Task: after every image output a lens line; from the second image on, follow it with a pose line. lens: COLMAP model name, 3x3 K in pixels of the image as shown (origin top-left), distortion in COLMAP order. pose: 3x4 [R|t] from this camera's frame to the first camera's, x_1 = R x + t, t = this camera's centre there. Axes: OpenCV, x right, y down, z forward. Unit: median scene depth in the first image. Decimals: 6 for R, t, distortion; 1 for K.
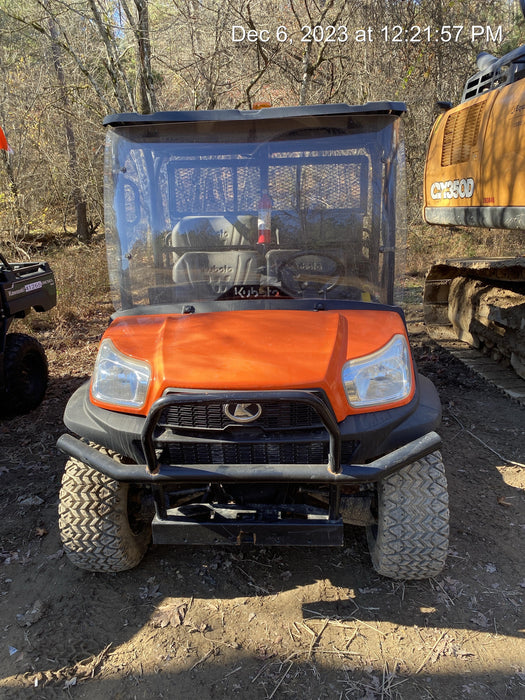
lens RADIAL K [[535.7, 0, 257.4], [0, 535.7, 351.8], [0, 0, 1]] dist [0.020714, -0.021475]
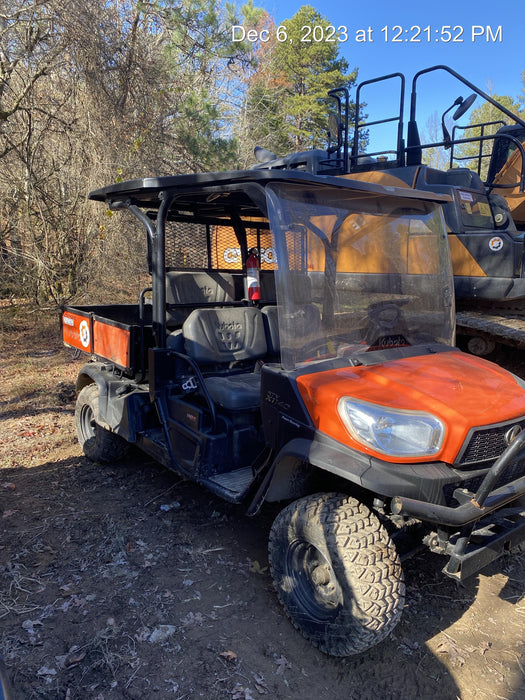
lens RADIAL K [[535.7, 0, 254.9], [0, 535.7, 348.1], [0, 0, 1]] dist [0.020714, -0.021475]
pose [[0.739335, -0.058823, 0.670763, -0.759757], [0.133490, 0.989209, -0.060387, -0.053754], [-0.659972, 0.134186, 0.739209, 0.278739]]
